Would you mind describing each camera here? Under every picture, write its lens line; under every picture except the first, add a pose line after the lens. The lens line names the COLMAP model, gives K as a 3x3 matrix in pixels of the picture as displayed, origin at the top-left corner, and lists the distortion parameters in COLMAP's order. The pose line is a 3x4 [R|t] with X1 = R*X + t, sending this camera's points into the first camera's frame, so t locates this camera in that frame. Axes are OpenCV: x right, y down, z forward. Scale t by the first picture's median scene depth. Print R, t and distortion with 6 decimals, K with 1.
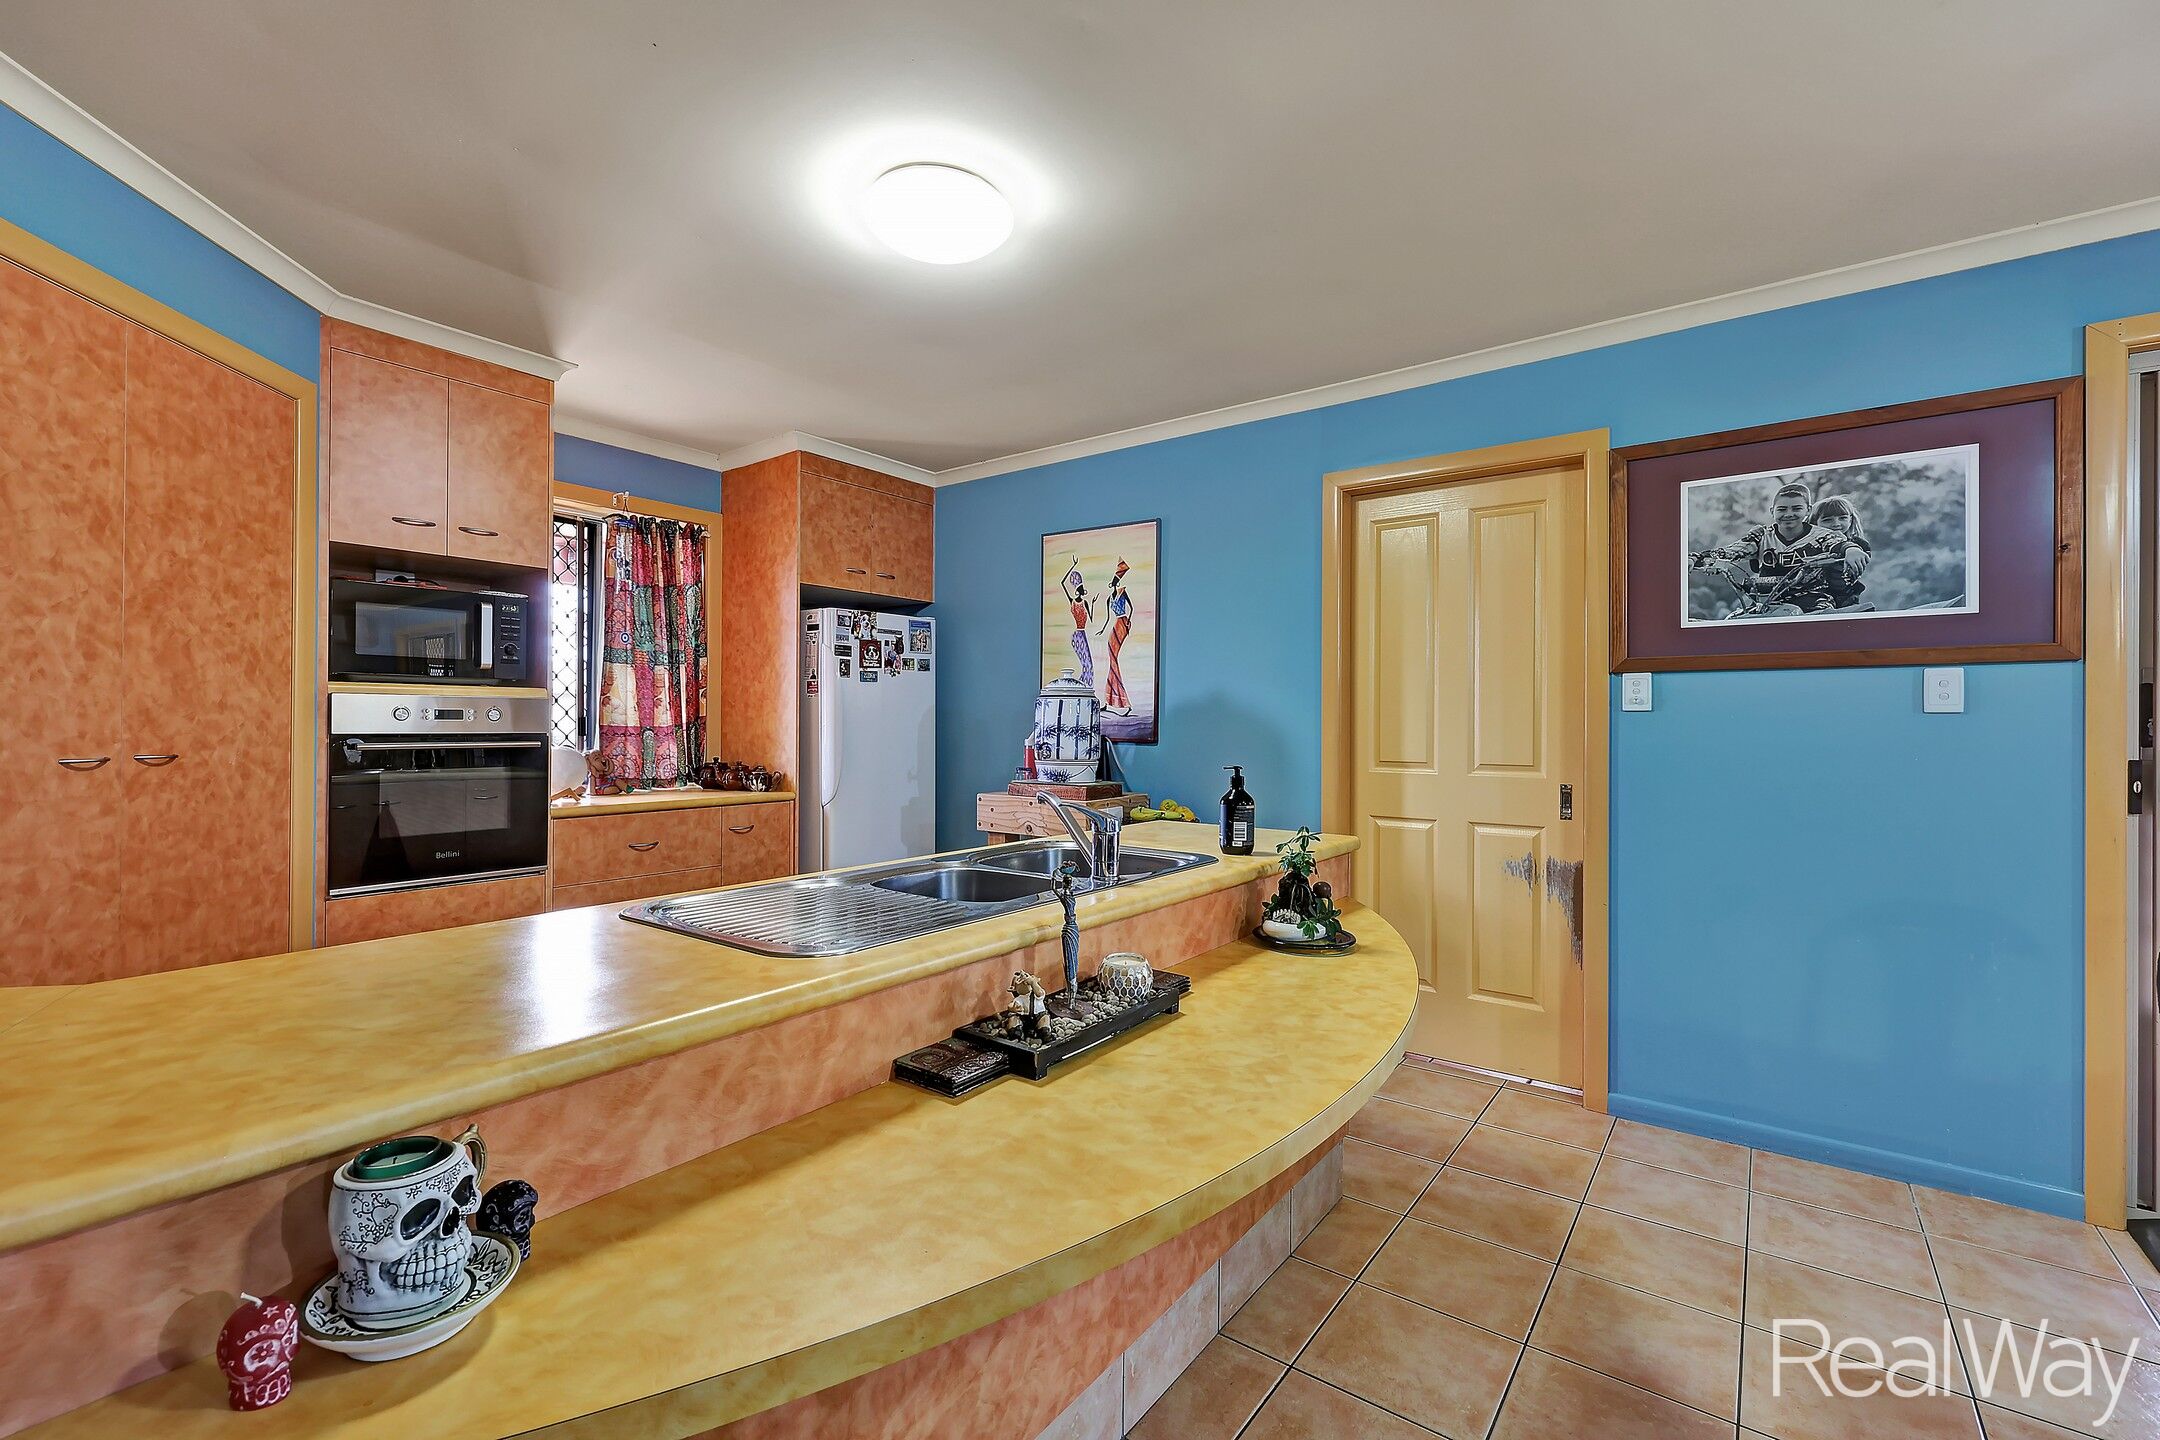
lens RADIAL K [[922.0, 0, 1059.7], [0, 922.0, 717.9], [0, 0, 1]] dist [0.000683, 0.000471]
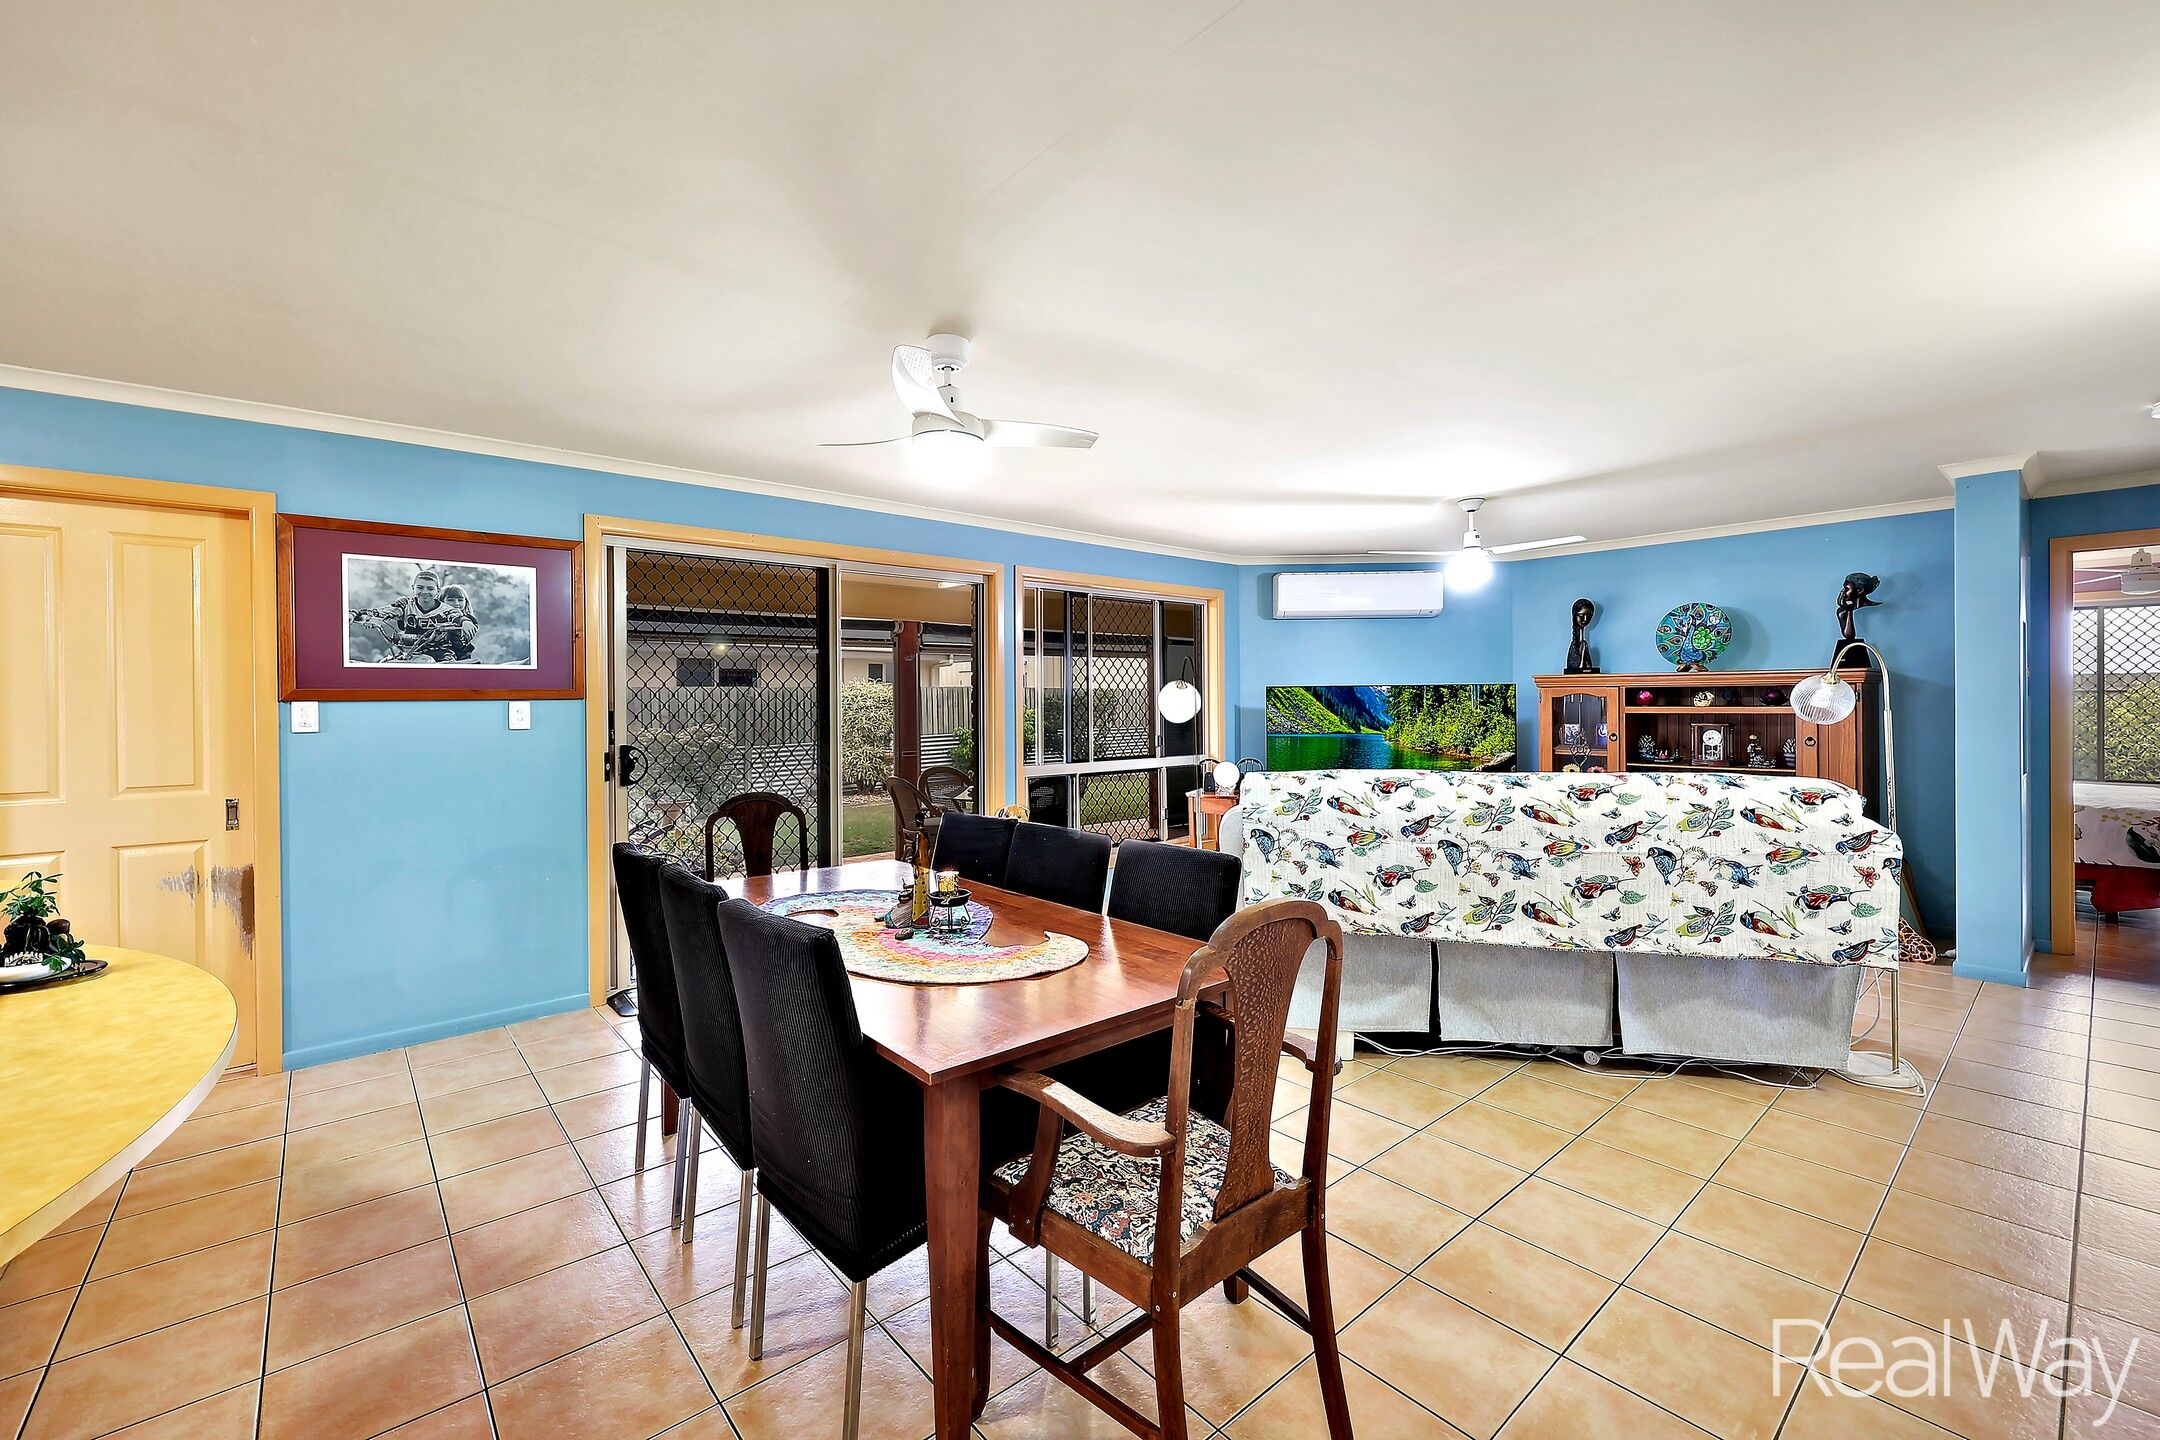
lens RADIAL K [[886.1, 0, 1096.0], [0, 886.1, 707.9], [0, 0, 1]] dist [-0.000478, -0.000110]
pose [[0.197065, -0.014190, 0.980288, -0.342229], [0.004411, 0.999898, 0.013587, -0.055382], [-0.980380, 0.001647, 0.197108, -0.278795]]
